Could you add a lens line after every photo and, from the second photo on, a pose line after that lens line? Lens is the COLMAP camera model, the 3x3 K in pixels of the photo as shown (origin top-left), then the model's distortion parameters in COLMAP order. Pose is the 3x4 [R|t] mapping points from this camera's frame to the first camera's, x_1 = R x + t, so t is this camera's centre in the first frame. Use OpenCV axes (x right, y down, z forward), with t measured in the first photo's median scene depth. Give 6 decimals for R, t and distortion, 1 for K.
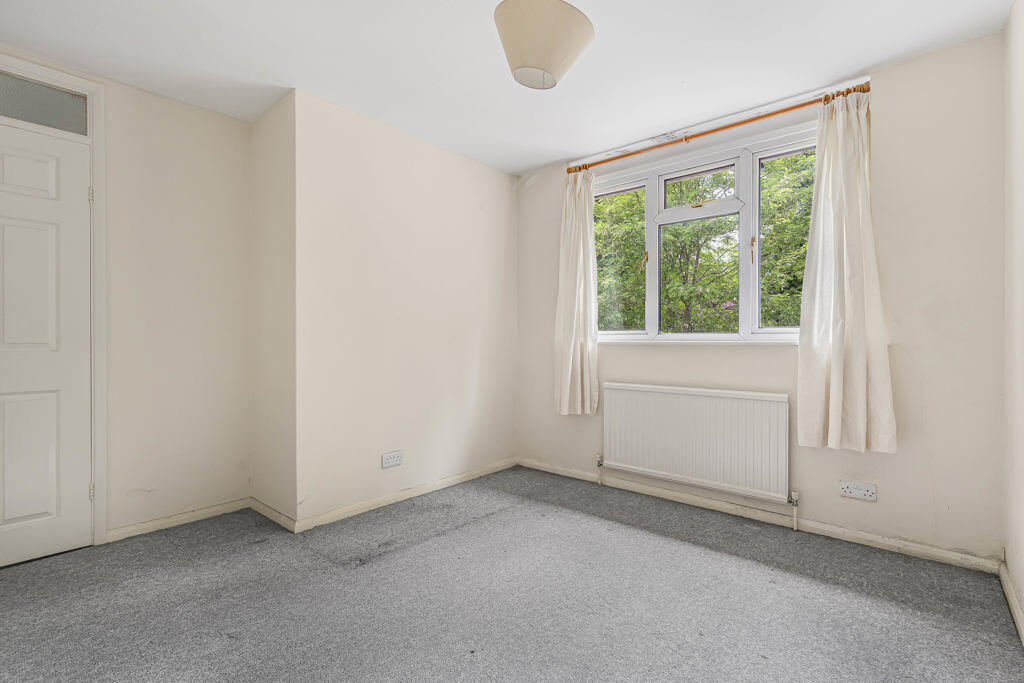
lens RADIAL K [[465.9, 0, 515.9], [0, 465.9, 340.0], [0, 0, 1]] dist [-0.006944, -0.000098]
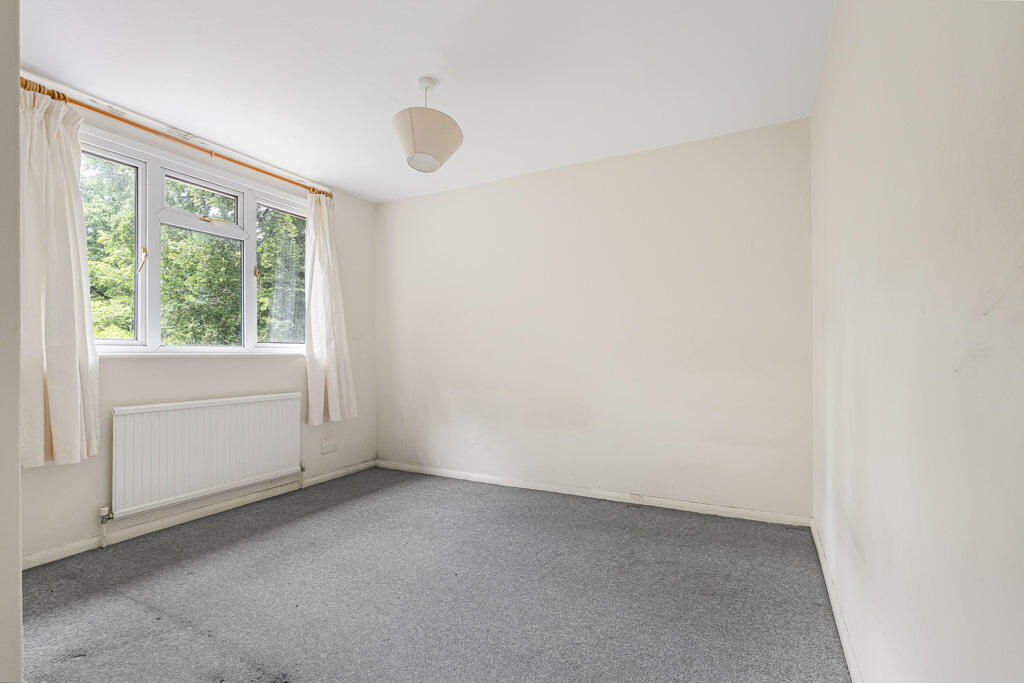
lens RADIAL K [[468.7, 0, 515.1], [0, 468.7, 353.0], [0, 0, 1]] dist [-0.001203, 0.000054]
pose [[-0.232078, 0.005472, 0.972682, -0.823034], [0.006013, 0.999973, -0.004191, 0.010639], [-0.972679, 0.004876, -0.232105, 0.634983]]
